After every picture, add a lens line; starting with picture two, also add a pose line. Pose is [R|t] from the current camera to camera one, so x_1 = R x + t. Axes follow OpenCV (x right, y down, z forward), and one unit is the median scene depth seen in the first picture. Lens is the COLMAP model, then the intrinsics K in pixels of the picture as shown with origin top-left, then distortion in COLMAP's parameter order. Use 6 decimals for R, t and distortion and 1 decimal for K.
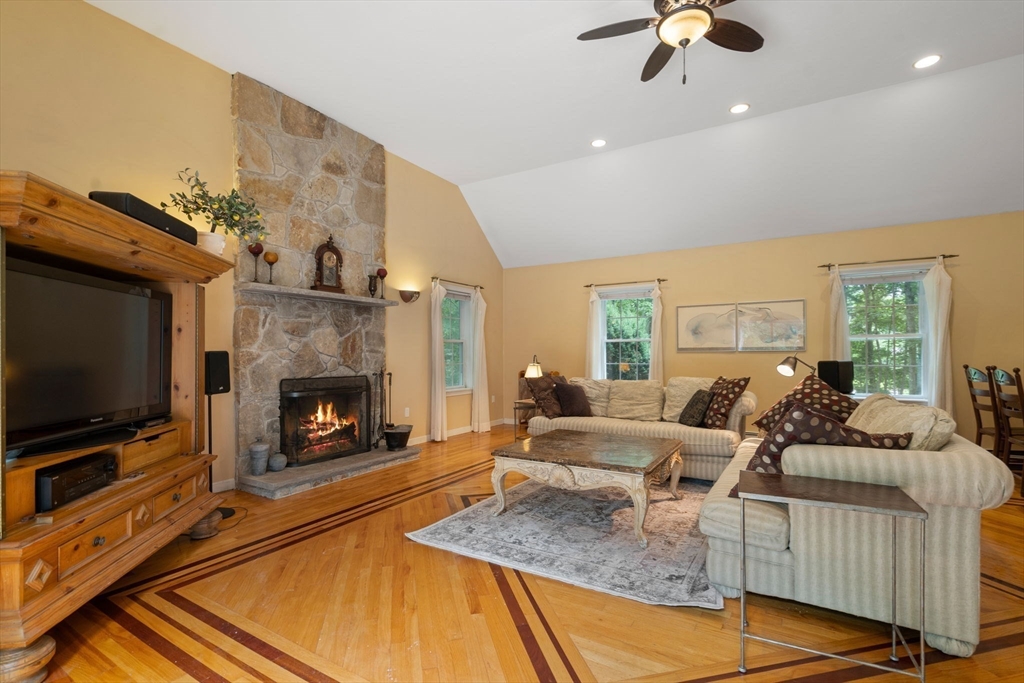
lens RADIAL K [[465.2, 0, 509.8], [0, 465.2, 352.5], [0, 0, 1]] dist [-0.008450, 0.003695]
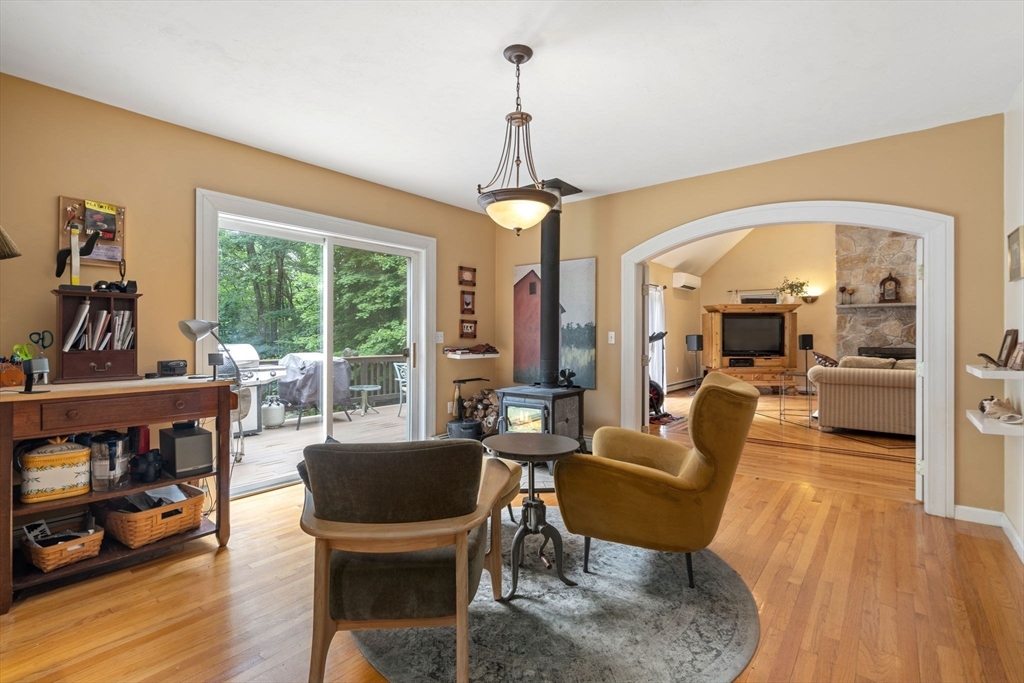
lens RADIAL K [[465.2, 0, 513.7], [0, 465.2, 336.4], [0, 0, 1]] dist [-0.008450, 0.003695]
pose [[-0.134001, 0.003414, -0.990975, 1.732714], [0.003724, 0.999989, 0.002941, -0.004489], [0.990974, -0.003296, -0.134012, -0.269532]]
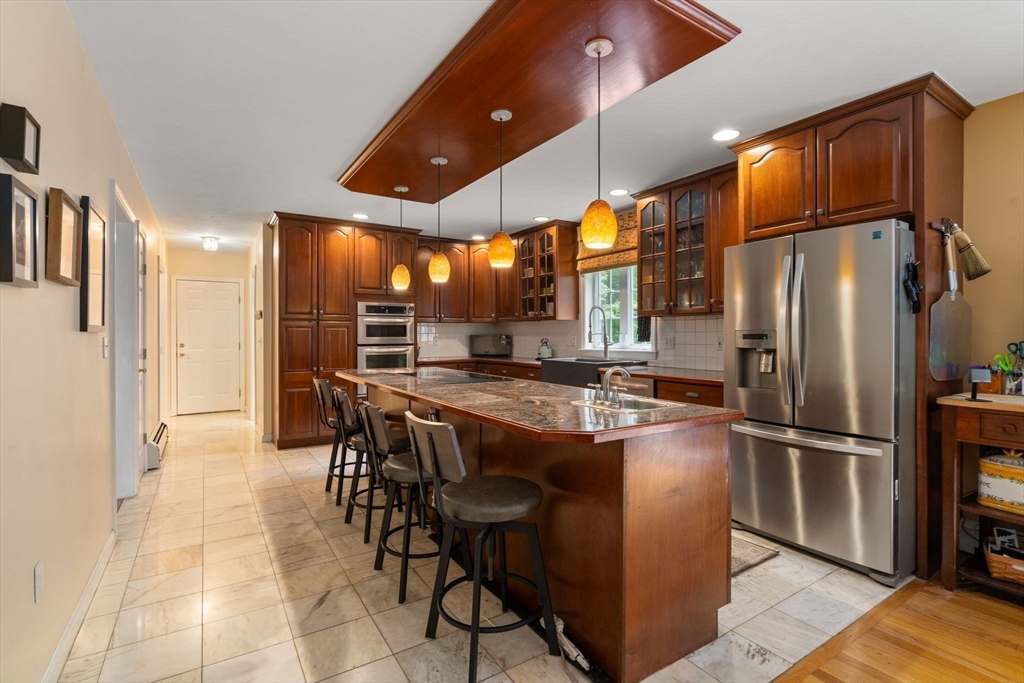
lens RADIAL K [[465.2, 0, 512.8], [0, 465.2, 336.4], [0, 0, 1]] dist [-0.008450, 0.003695]
pose [[-0.906442, 0.002304, 0.422323, 1.583739], [0.001456, 0.999996, -0.002332, -0.016237], [-0.422327, -0.001499, -0.906442, -0.156420]]
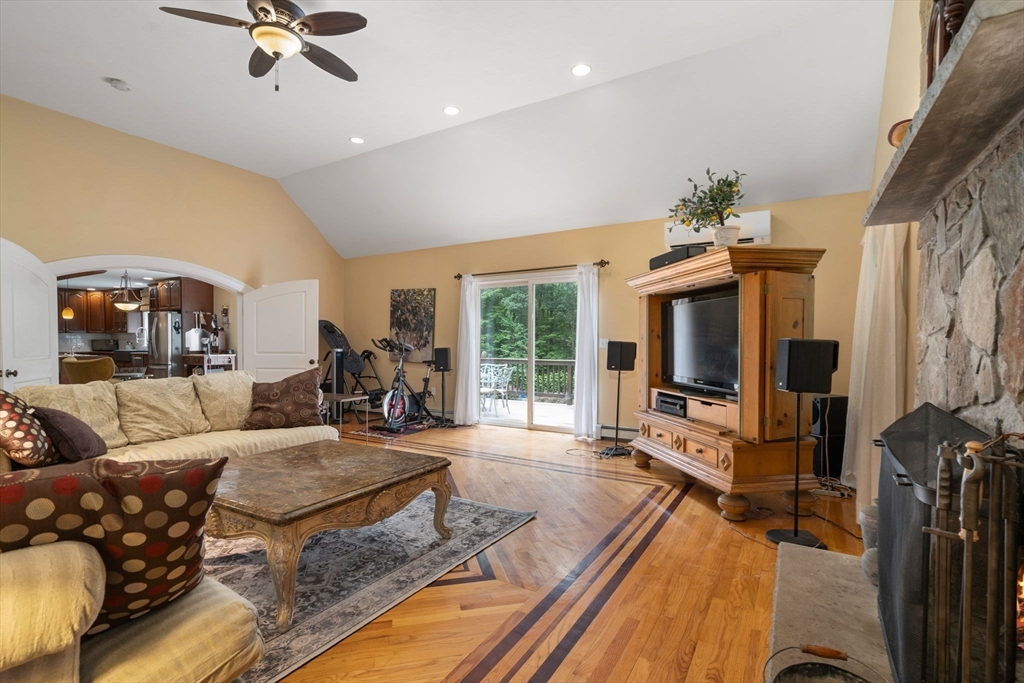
lens RADIAL K [[465.2, 0, 521.0], [0, 465.2, 355.4], [0, 0, 1]] dist [-0.008450, 0.003695]
pose [[-0.999676, 0.000292, -0.025453, -0.104630], [-0.000301, 0.999729, 0.023282, 0.004274], [0.025453, 0.023282, -0.999405, 1.338993]]
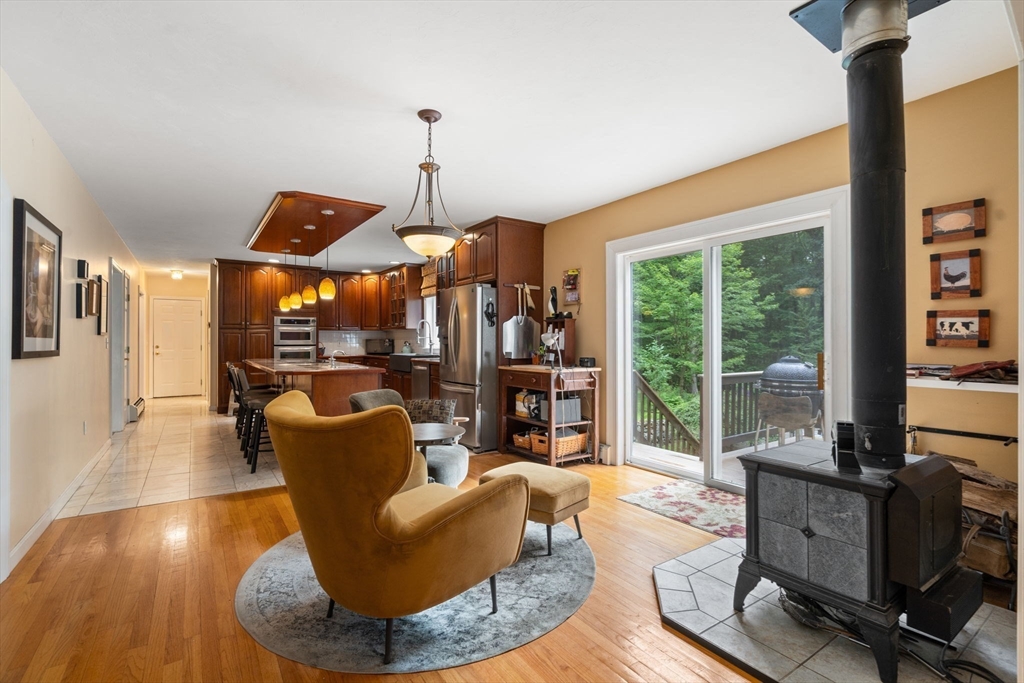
lens RADIAL K [[465.2, 0, 519.1], [0, 465.2, 340.1], [0, 0, 1]] dist [-0.008450, 0.003695]
pose [[-0.917017, 0.004647, 0.398821, 0.896767], [0.001265, 0.999961, -0.008743, -0.001518], [-0.398846, -0.007513, -0.916987, 0.179206]]
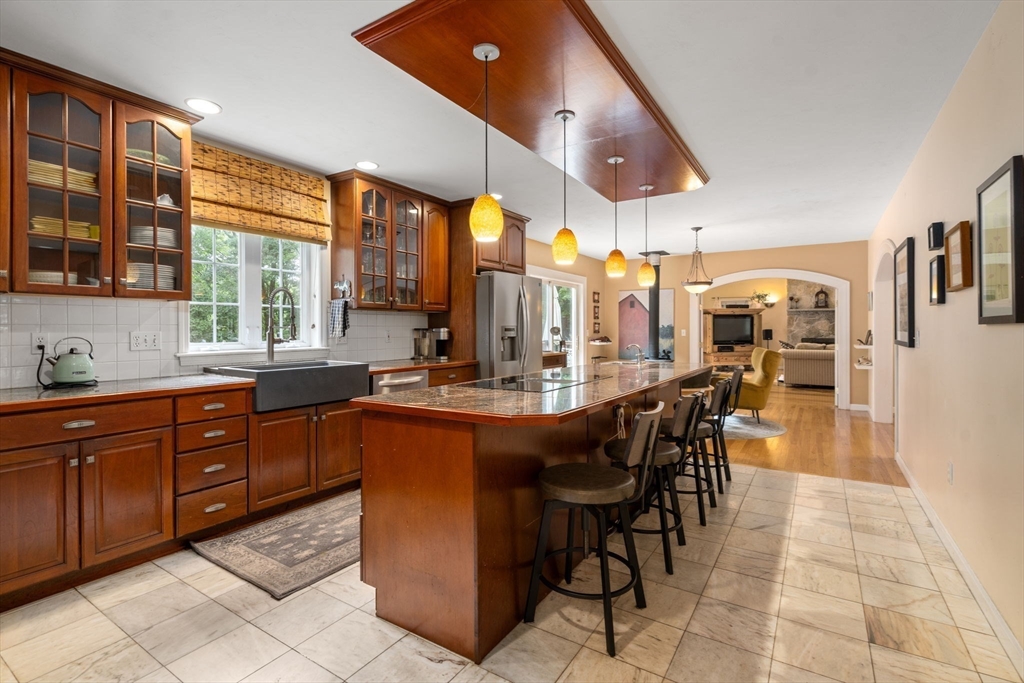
lens RADIAL K [[465.2, 0, 512.4], [0, 465.2, 335.0], [0, 0, 1]] dist [-0.008450, 0.003695]
pose [[-0.035016, 0.015710, -0.999263, 2.583643], [0.005894, 0.999862, 0.015513, -0.021662], [0.999369, -0.005346, -0.035104, -0.808220]]
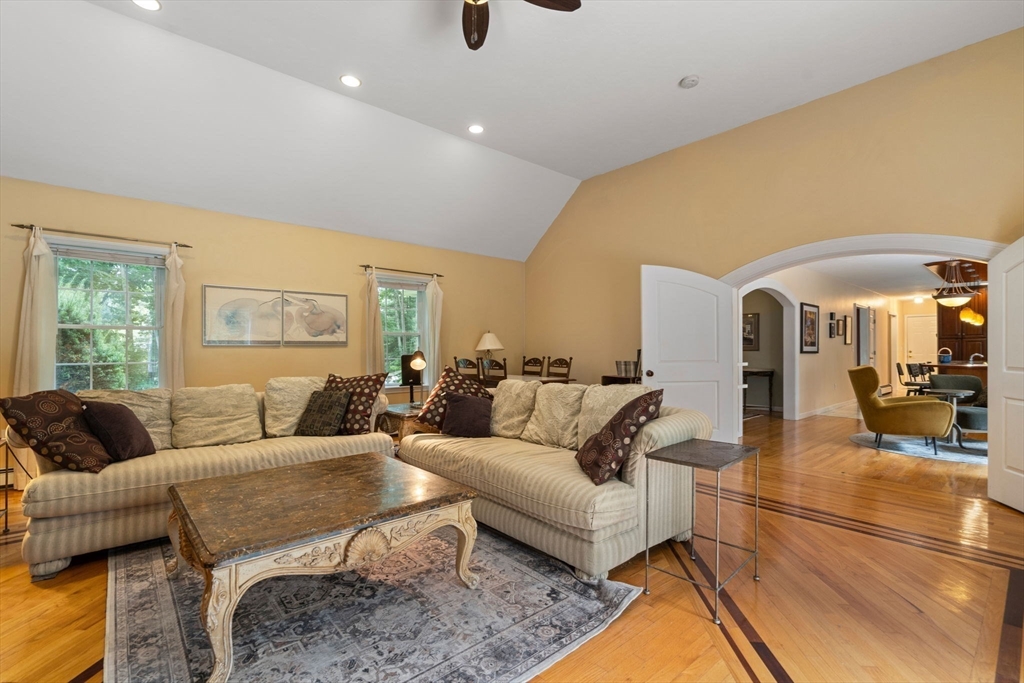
lens RADIAL K [[465.2, 0, 508.5], [0, 465.2, 343.8], [0, 0, 1]] dist [-0.008450, 0.003695]
pose [[0.301756, 0.012506, 0.953303, -0.282367], [-0.003496, 0.999922, -0.012011, 0.004052], [-0.953379, 0.000292, 0.301776, 0.426485]]
